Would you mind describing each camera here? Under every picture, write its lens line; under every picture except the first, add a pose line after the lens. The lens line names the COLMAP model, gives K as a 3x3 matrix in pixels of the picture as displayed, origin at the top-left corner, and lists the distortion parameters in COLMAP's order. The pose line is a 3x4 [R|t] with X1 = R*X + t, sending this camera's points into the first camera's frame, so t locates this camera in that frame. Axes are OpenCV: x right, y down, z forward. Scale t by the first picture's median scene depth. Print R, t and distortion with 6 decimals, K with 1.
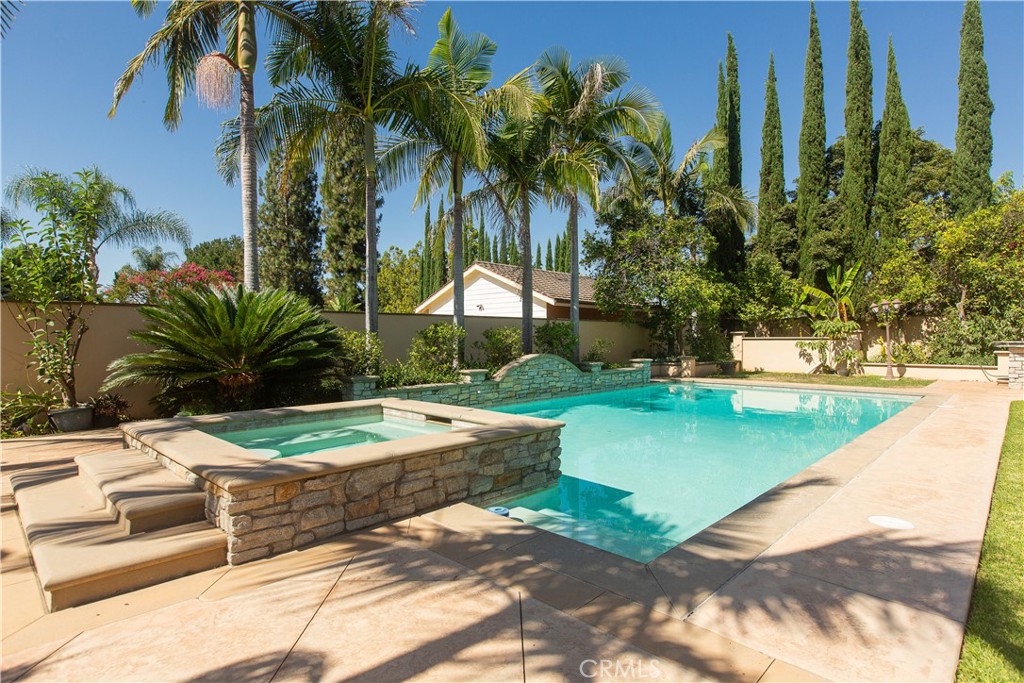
lens RADIAL K [[525.9, 0, 512.0], [0, 525.9, 341.5], [0, 0, 1]] dist [0.000185, 0.000143]
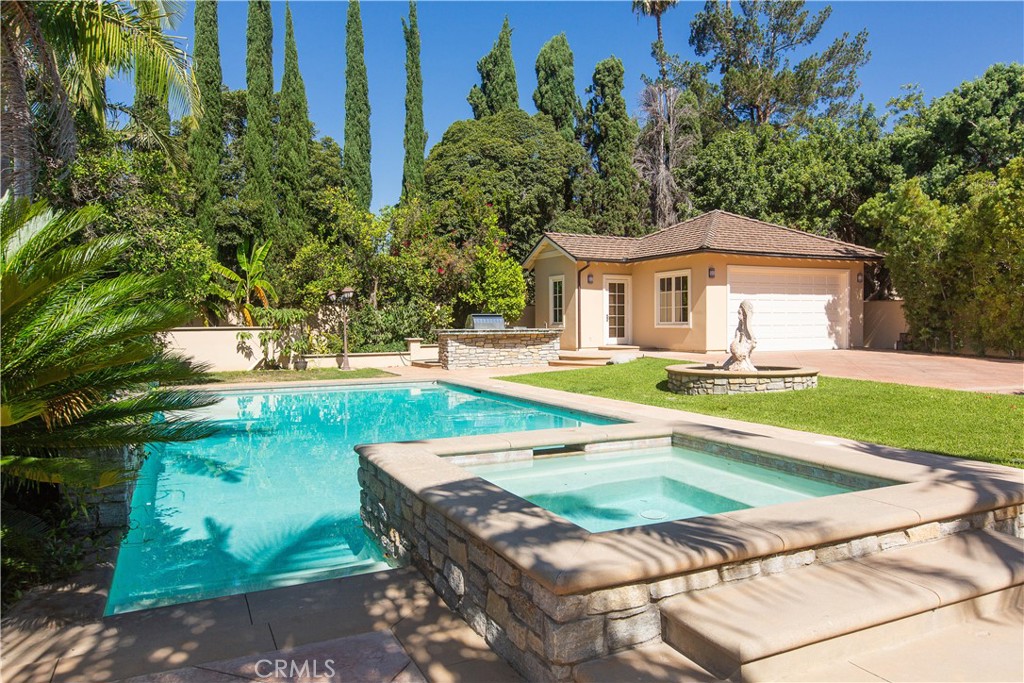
lens RADIAL K [[698.7, 0, 512.0], [0, 698.7, 341.5], [0, 0, 1]] dist [-0.001304, -0.000838]
pose [[0.343309, -0.026963, 0.938835, -0.311805], [0.012861, 0.999629, 0.024006, -0.006037], [-0.939134, 0.003833, 0.343529, 0.222707]]
